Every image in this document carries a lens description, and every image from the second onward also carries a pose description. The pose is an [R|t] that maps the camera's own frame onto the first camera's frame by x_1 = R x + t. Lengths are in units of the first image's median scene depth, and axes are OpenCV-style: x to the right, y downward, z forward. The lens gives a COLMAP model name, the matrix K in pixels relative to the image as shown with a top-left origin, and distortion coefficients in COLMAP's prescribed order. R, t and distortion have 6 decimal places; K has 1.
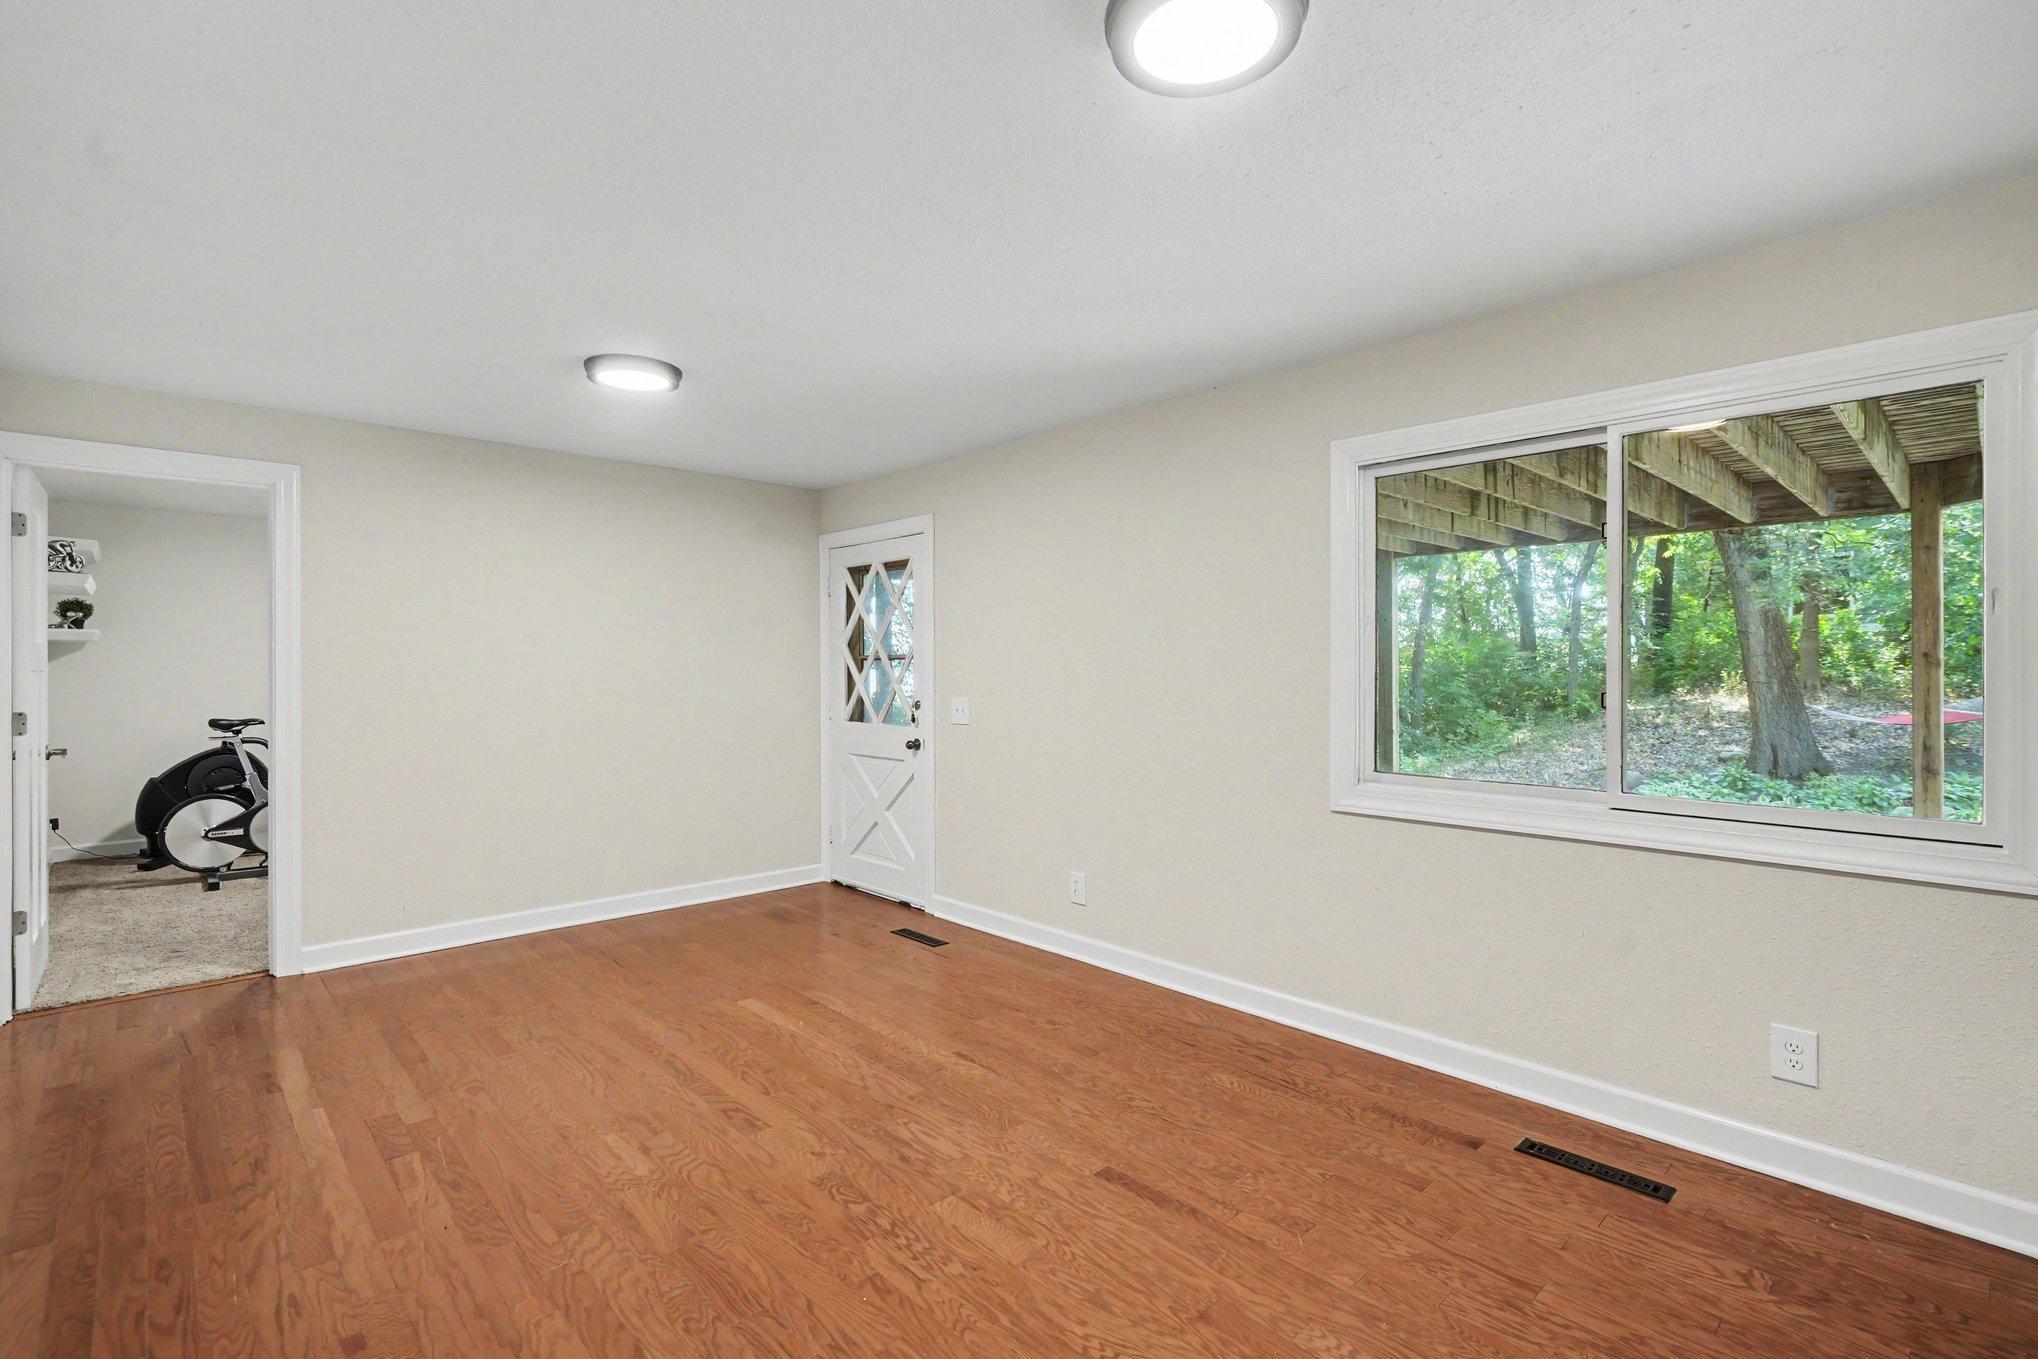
lens RADIAL K [[932.5, 0, 1018.7], [0, 932.5, 667.9], [0, 0, 1]] dist [-0.002380, -0.000071]
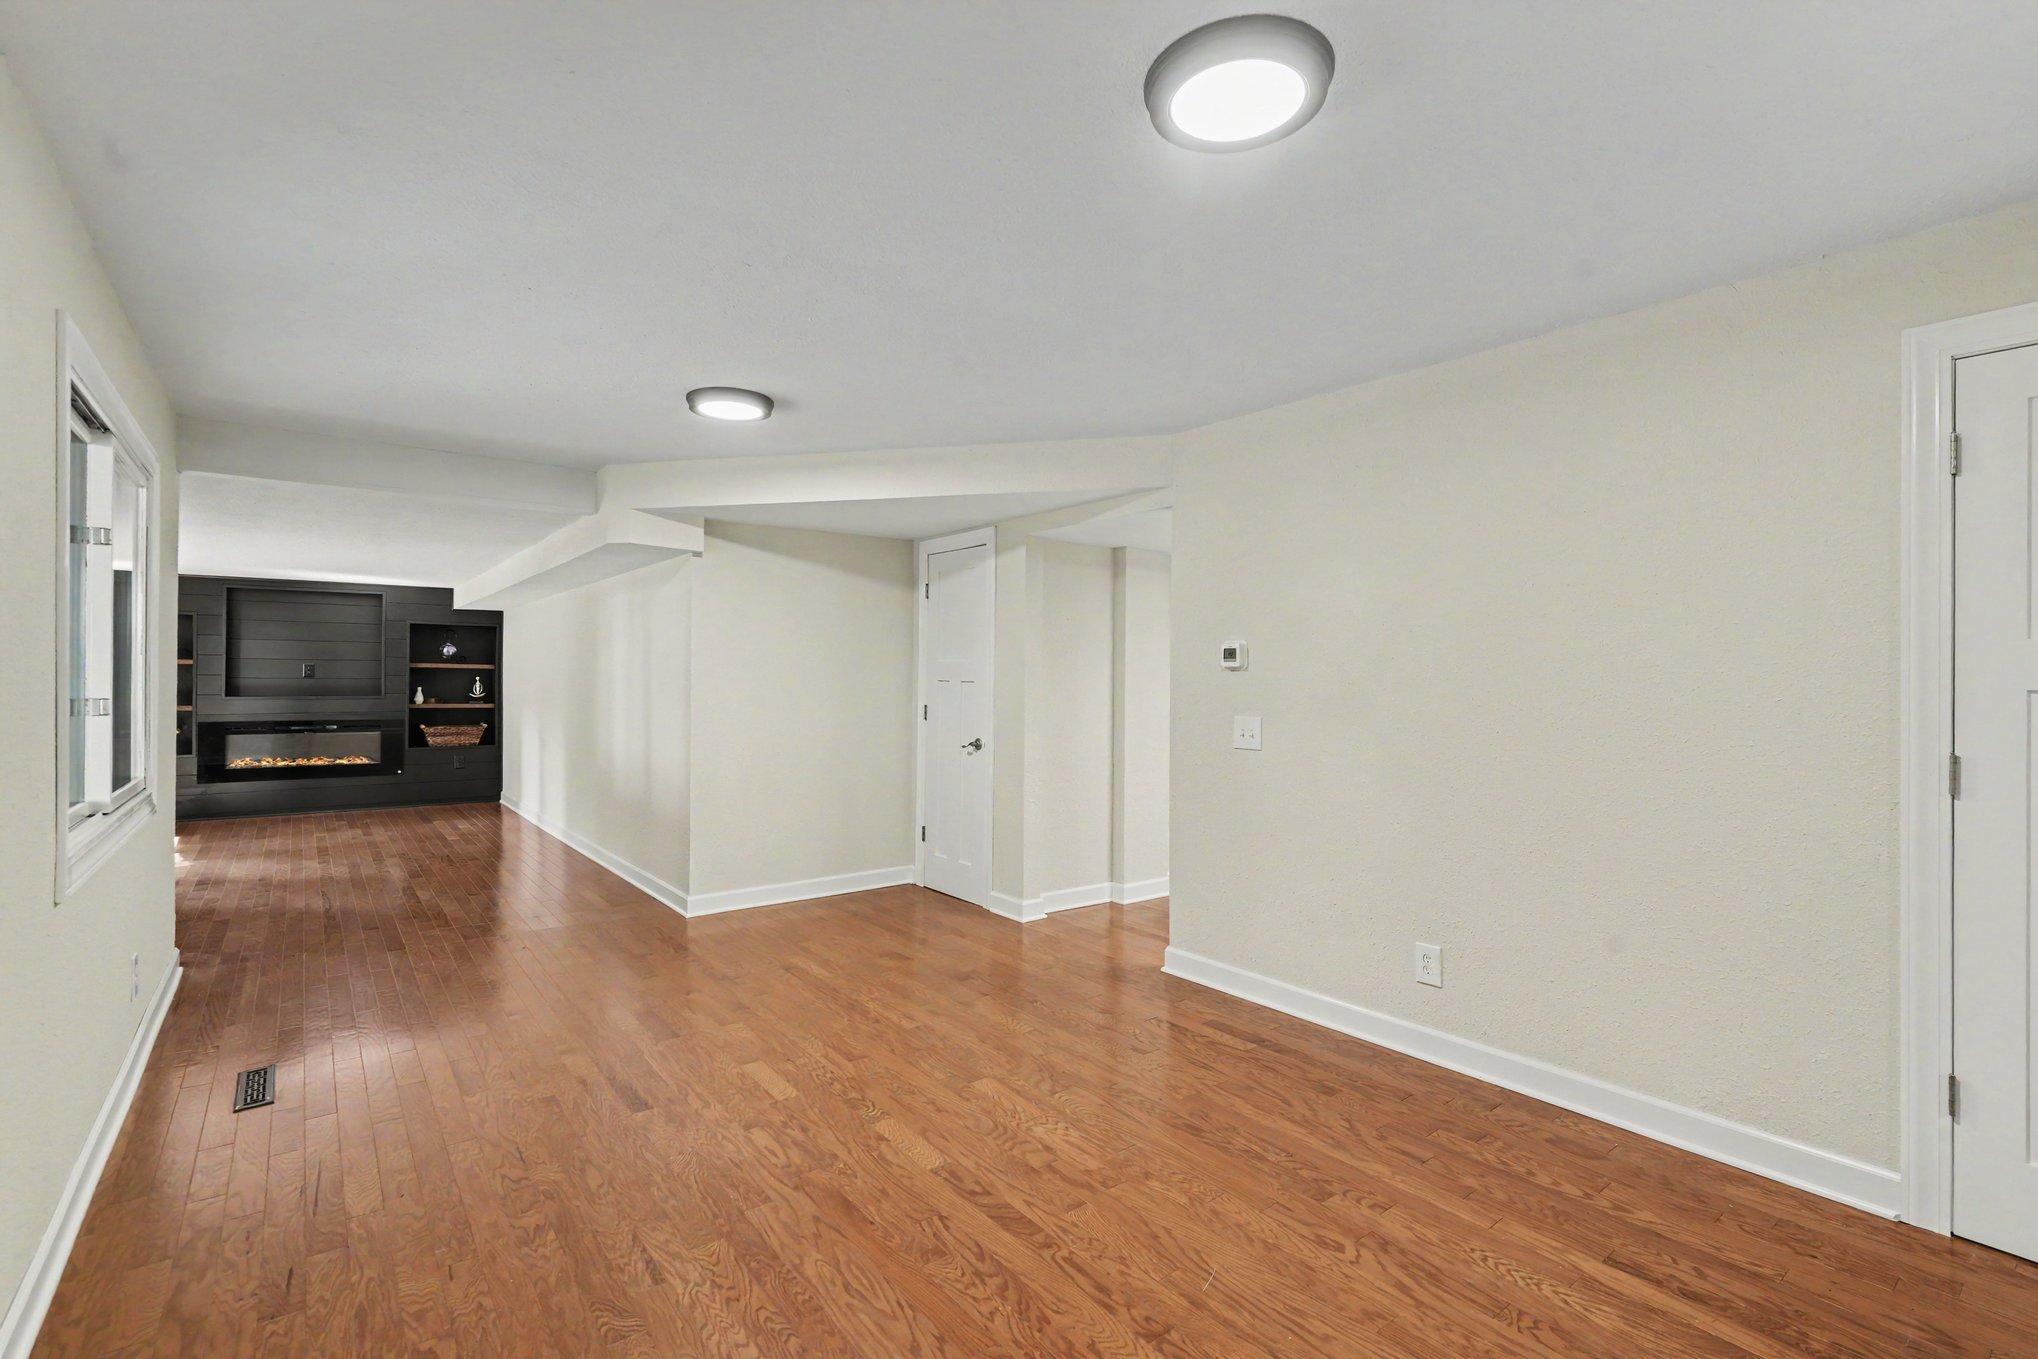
lens RADIAL K [[932.5, 0, 1020.1], [0, 932.5, 679.4], [0, 0, 1]] dist [-0.002380, -0.000071]
pose [[-0.995782, -0.004547, 0.091635, -0.468164], [-0.004394, 0.999989, 0.001870, 0.000611], [-0.091642, 0.001460, -0.995791, 2.050898]]
